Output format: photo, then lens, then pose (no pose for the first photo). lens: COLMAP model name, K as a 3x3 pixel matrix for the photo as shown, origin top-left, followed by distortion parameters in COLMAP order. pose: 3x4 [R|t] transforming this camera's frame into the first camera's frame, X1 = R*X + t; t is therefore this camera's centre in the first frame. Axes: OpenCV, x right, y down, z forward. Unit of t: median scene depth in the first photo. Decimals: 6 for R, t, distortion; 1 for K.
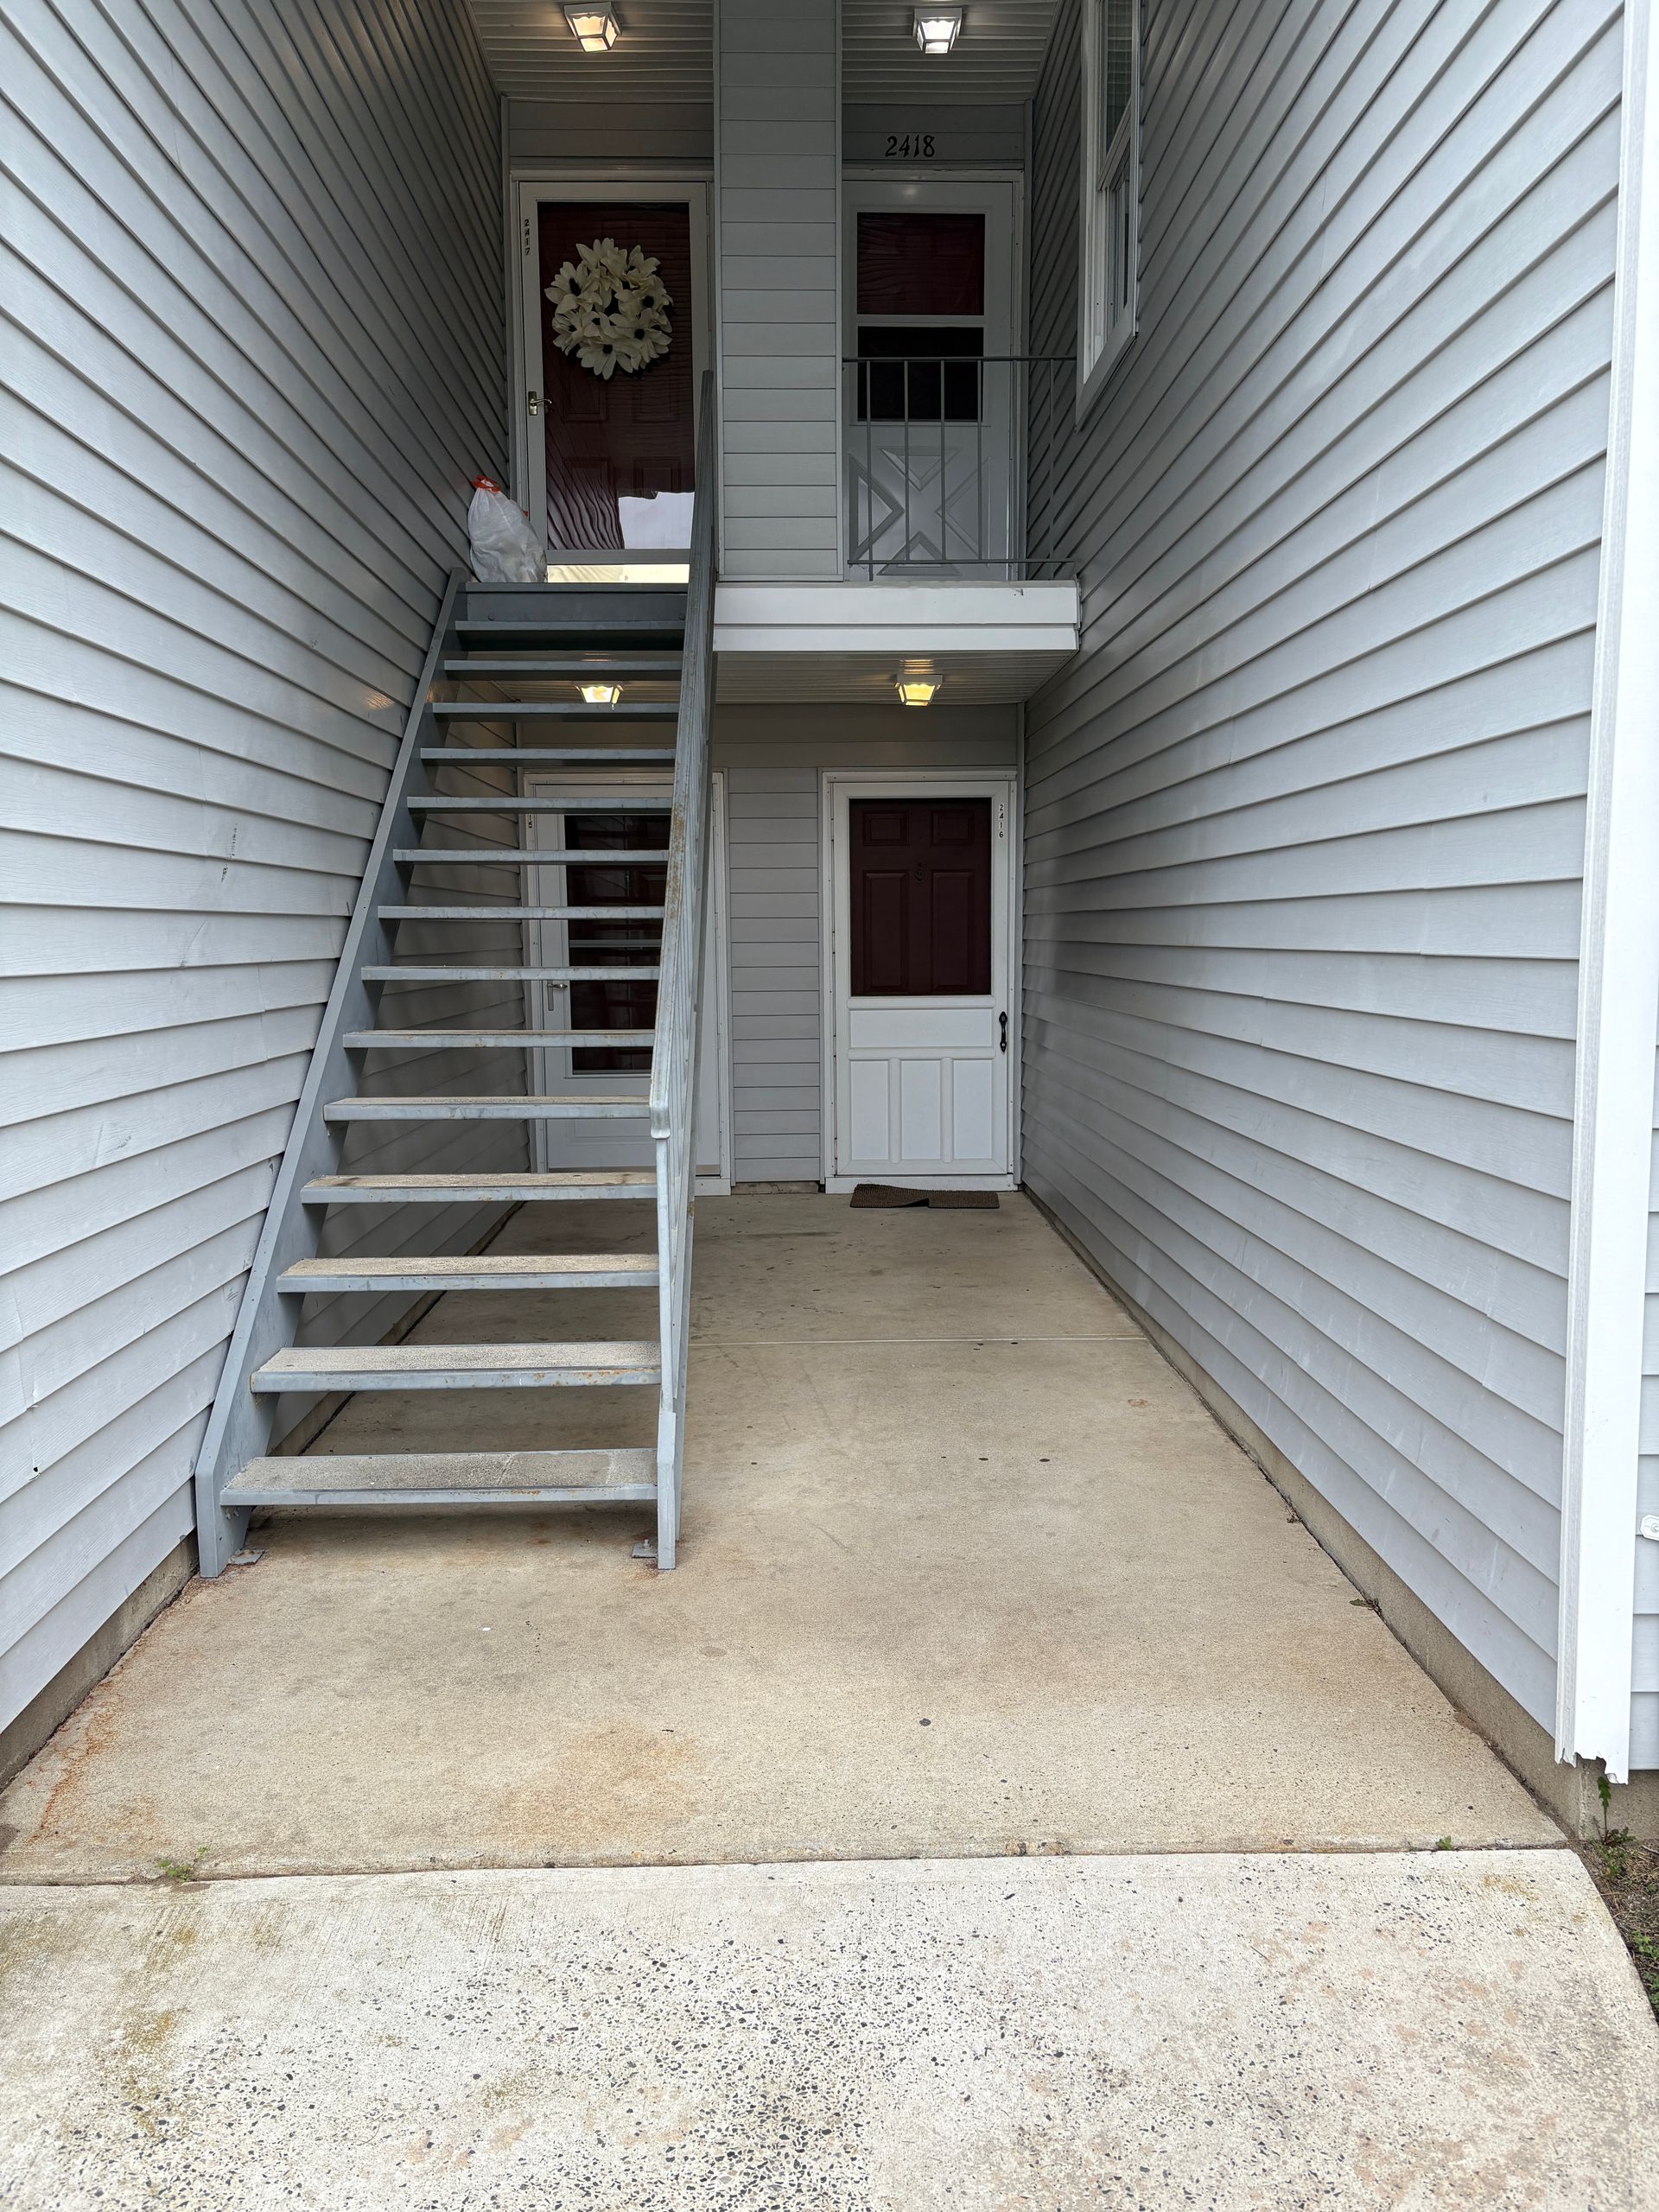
lens RADIAL K [[1668.5, 0, 829.5], [0, 1668.5, 1106.0], [0, 0, 1]] dist [0.070165, -0.083676]
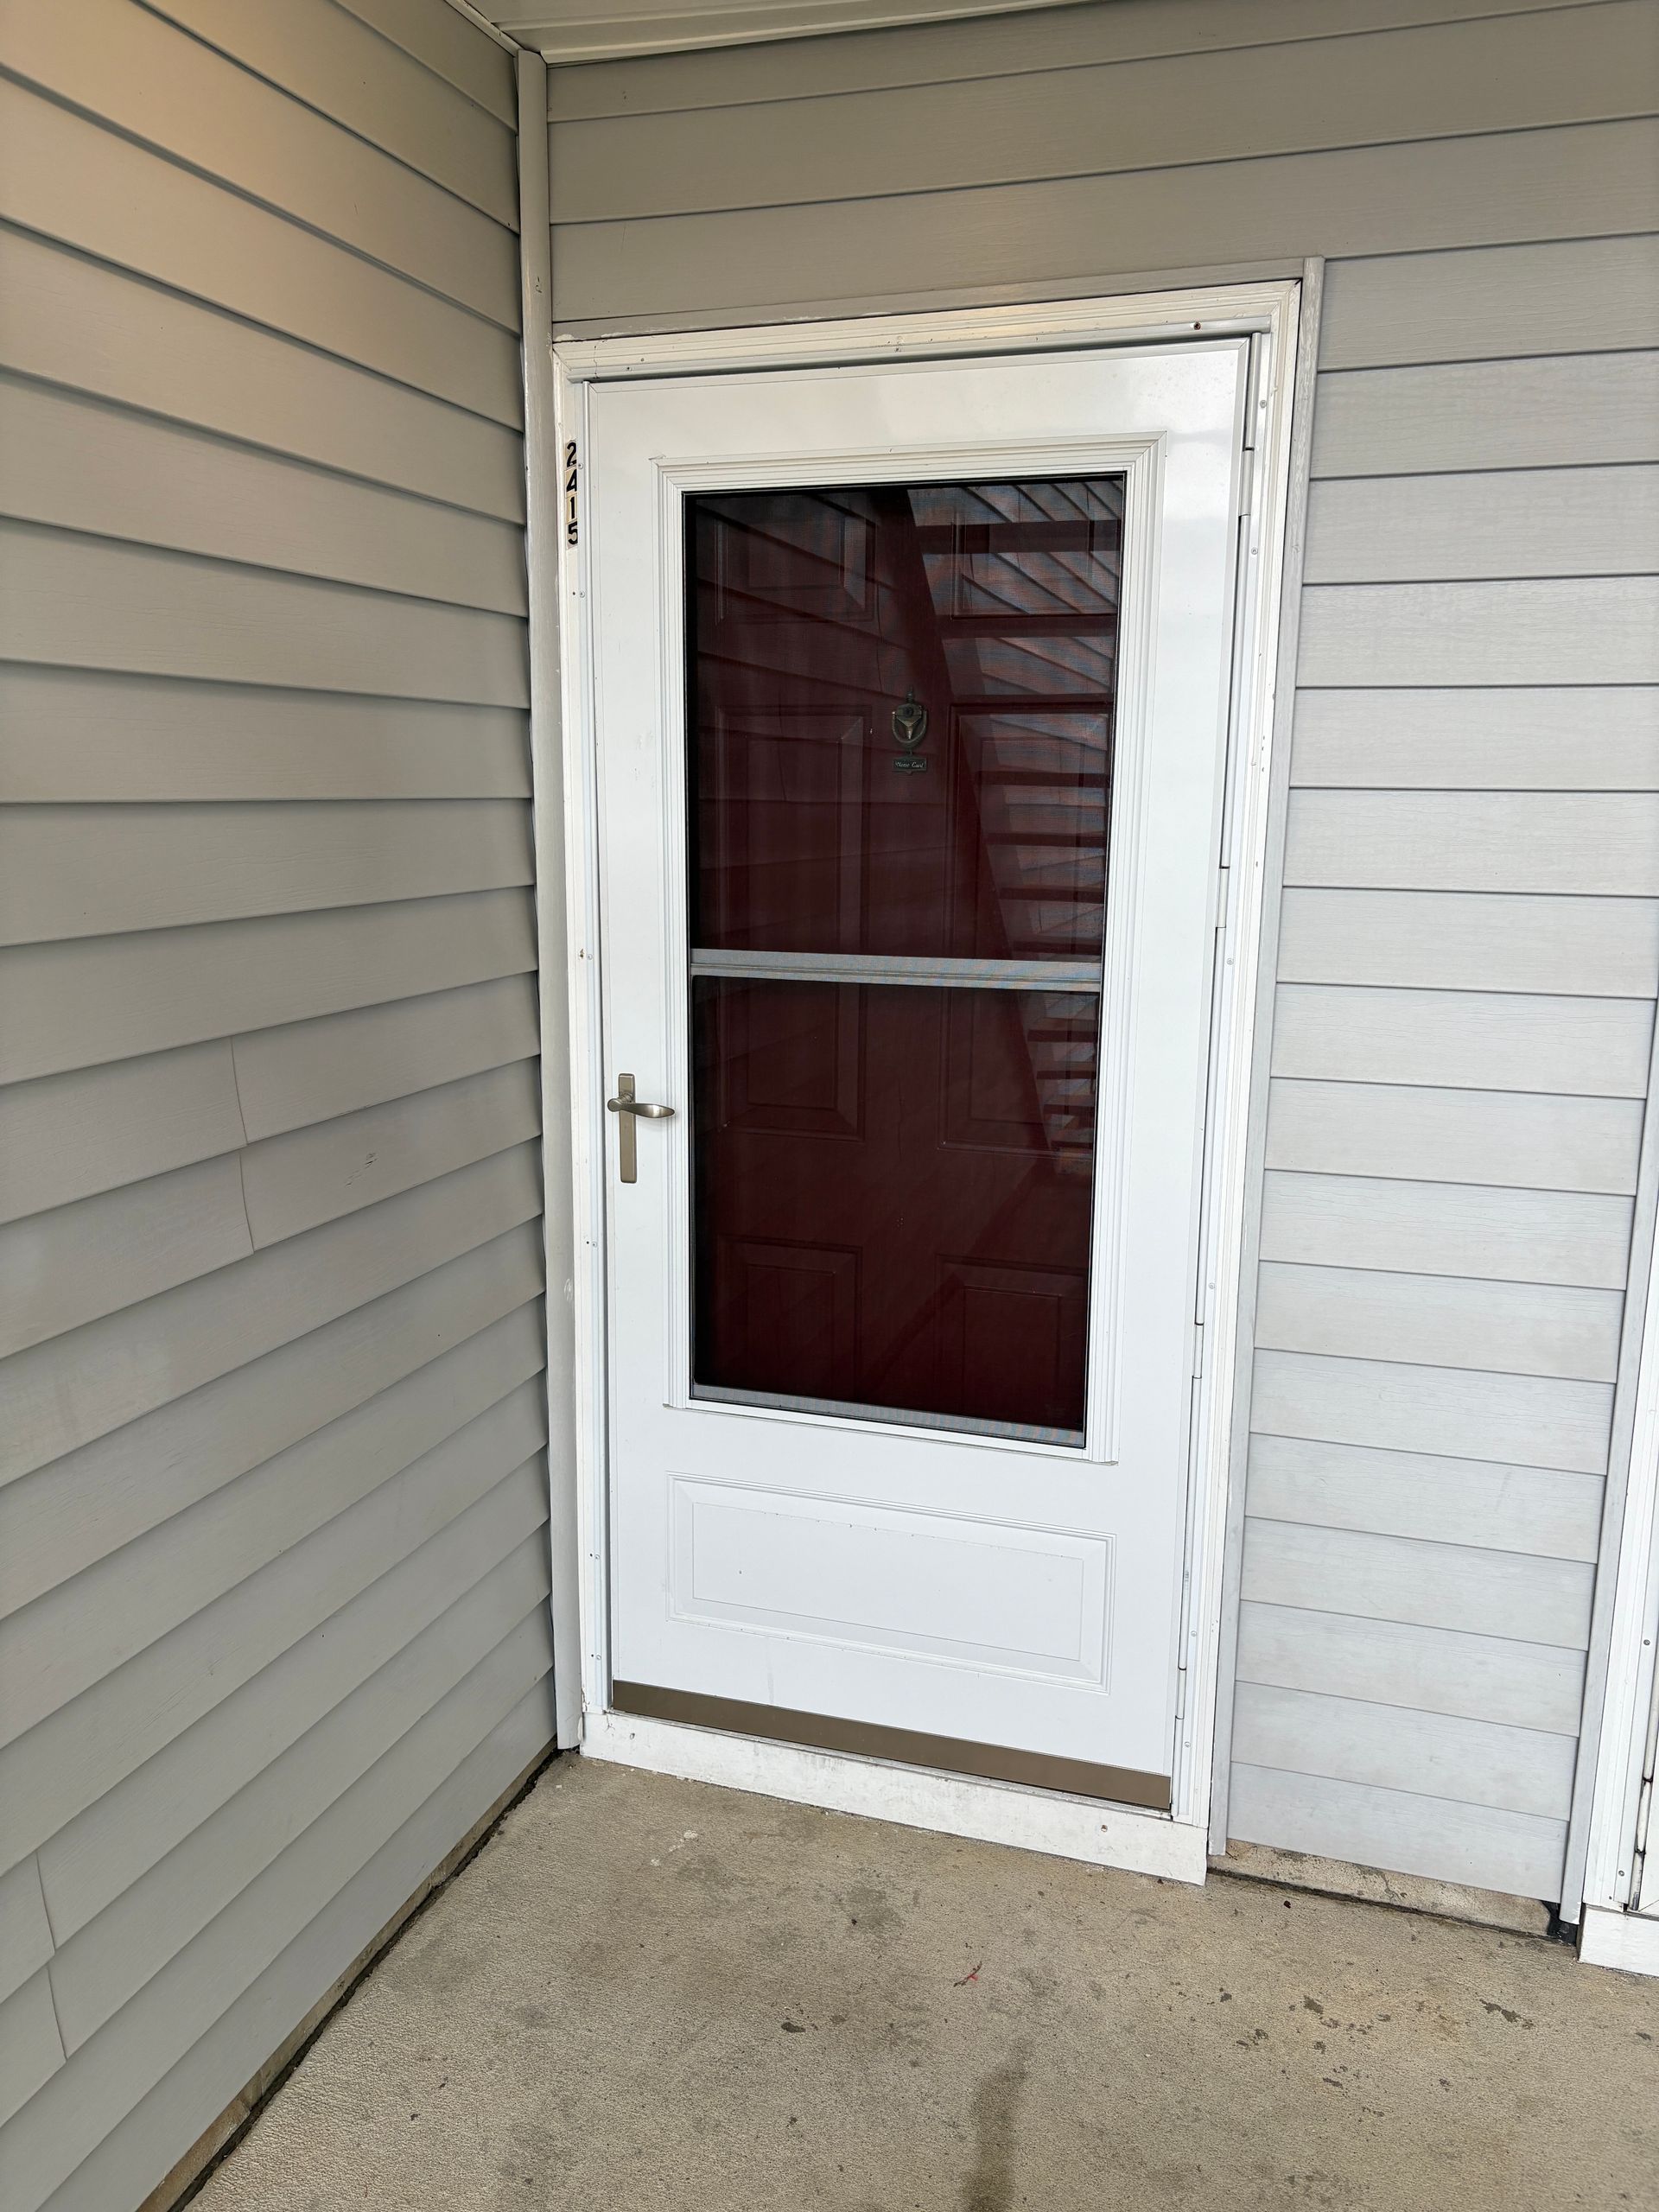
lens RADIAL K [[1668.5, 0, 829.5], [0, 1668.5, 1106.0], [0, 0, 1]] dist [0.070165, -0.083676]
pose [[0.948579, 0.083792, -0.305248, -0.043294], [-0.059914, 0.994424, 0.086787, -0.094088], [0.310818, -0.064036, 0.948310, 0.726100]]
